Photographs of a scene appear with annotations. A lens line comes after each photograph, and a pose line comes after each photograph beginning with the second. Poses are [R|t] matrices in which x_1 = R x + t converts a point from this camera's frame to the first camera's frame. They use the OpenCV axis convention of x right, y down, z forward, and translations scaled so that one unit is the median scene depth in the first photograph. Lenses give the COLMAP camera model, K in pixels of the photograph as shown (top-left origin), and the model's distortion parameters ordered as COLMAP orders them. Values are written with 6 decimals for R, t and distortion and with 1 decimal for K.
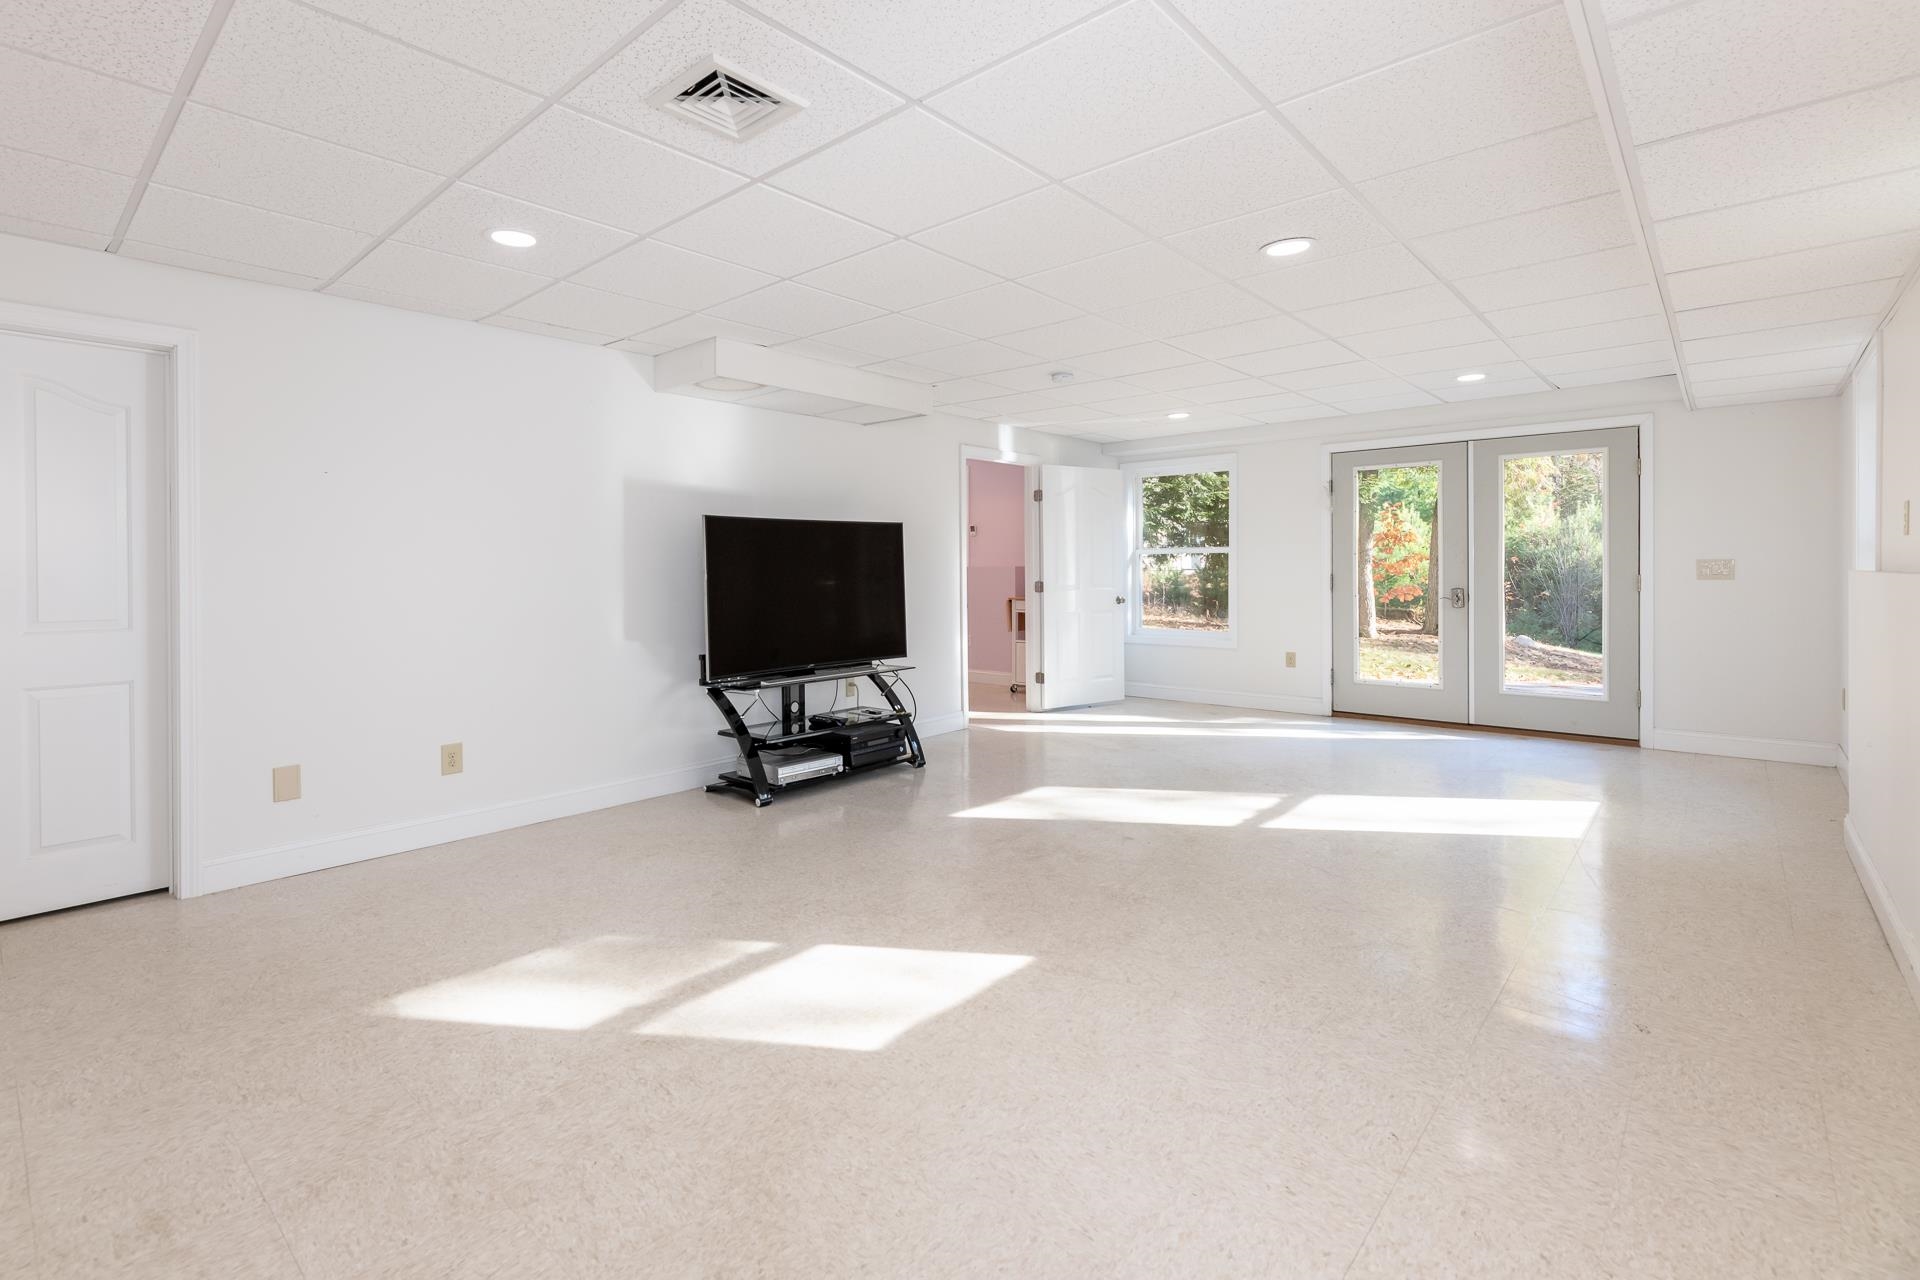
lens RADIAL K [[882.9, 0, 959.3], [0, 882.9, 579.7], [0, 0, 1]] dist [0.002084, 0.000366]
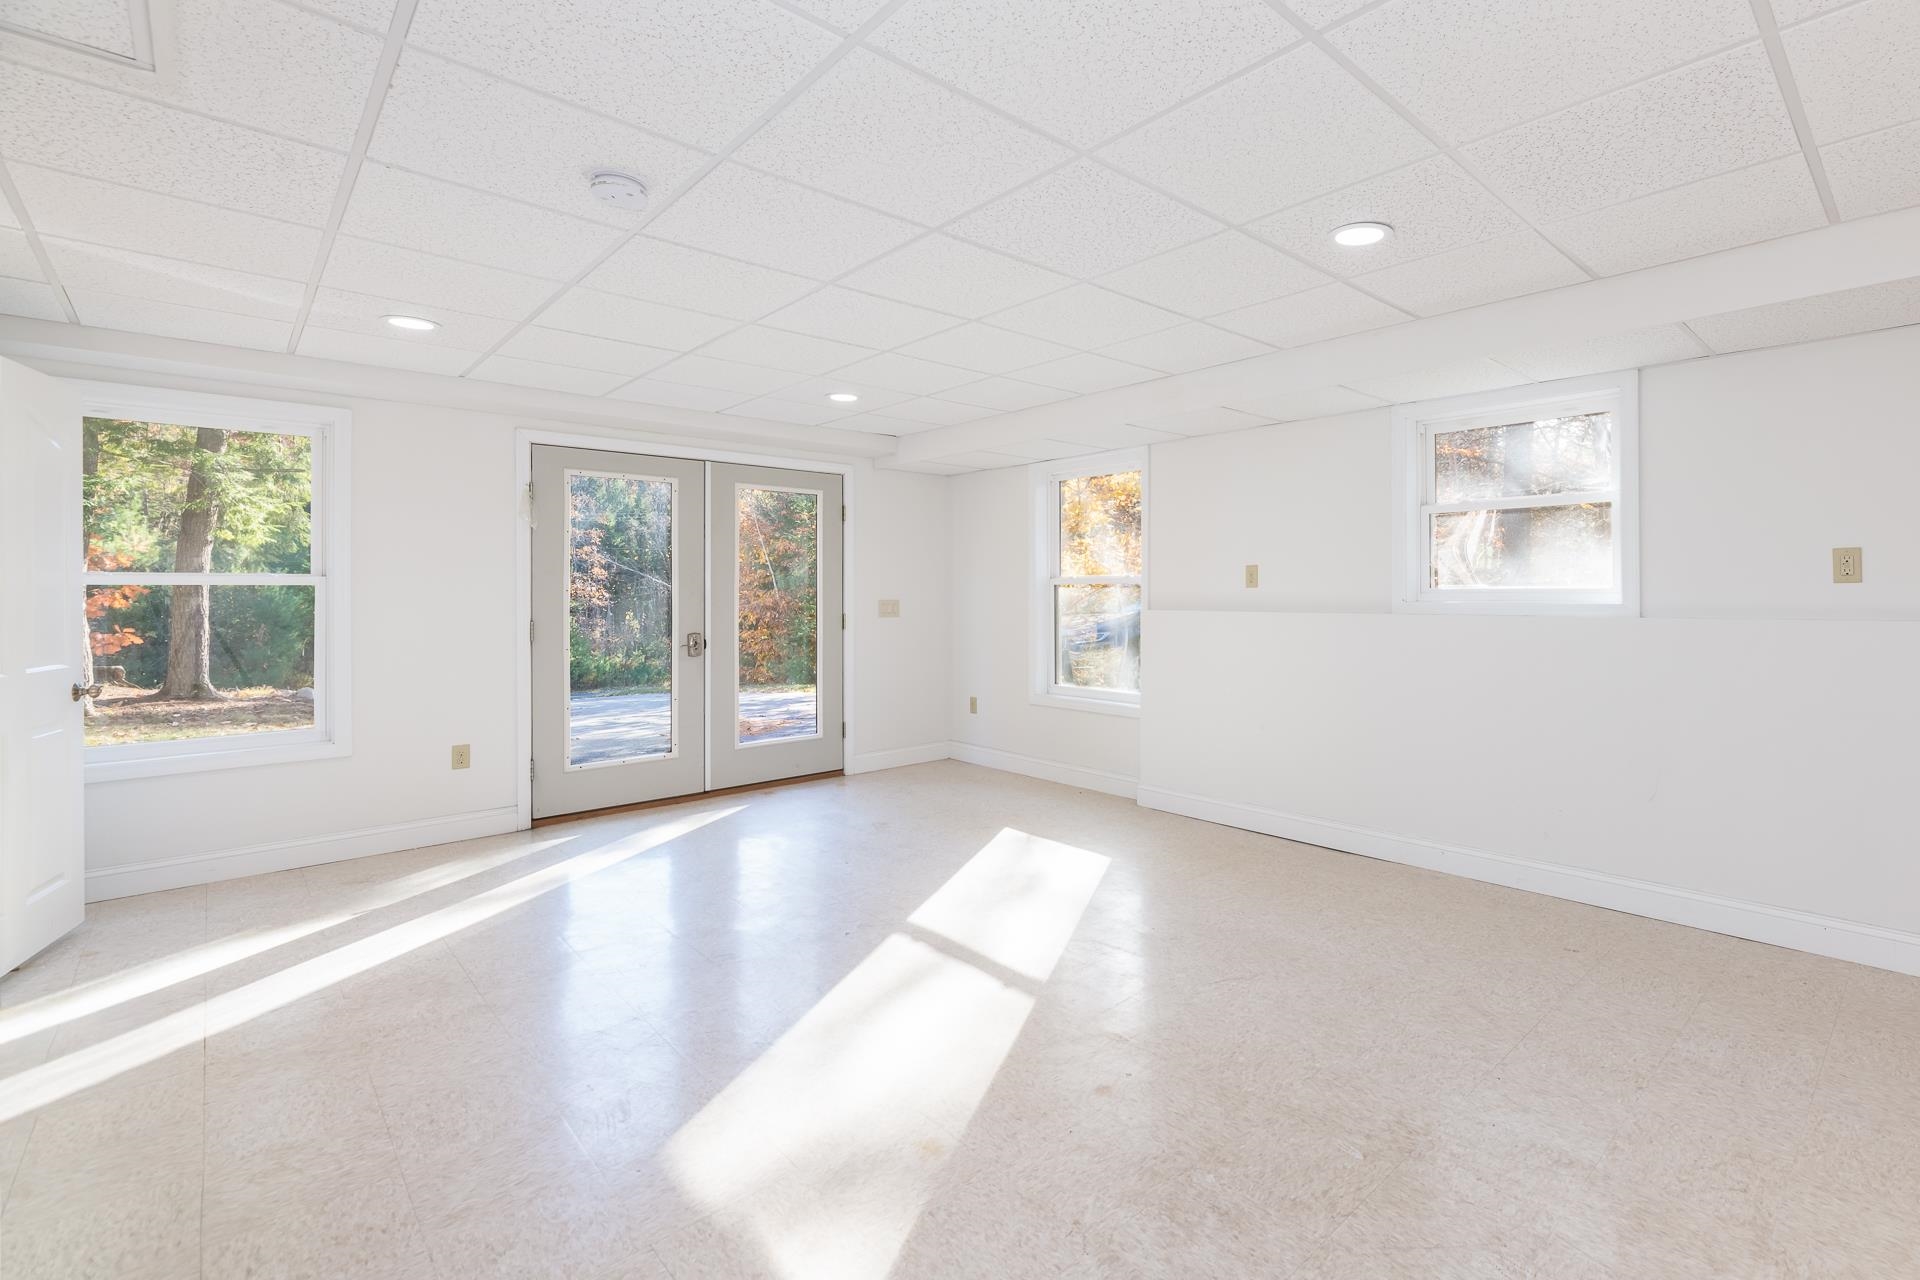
lens RADIAL K [[868.9, 0, 1054.6], [0, 868.9, 589.6], [0, 0, 1]] dist [-0.000816, -0.000197]
pose [[0.101367, 0.011278, 0.994785, -0.227831], [0.015527, 0.999796, -0.012917, -0.016053], [-0.994728, 0.016756, 0.101171, 0.584733]]
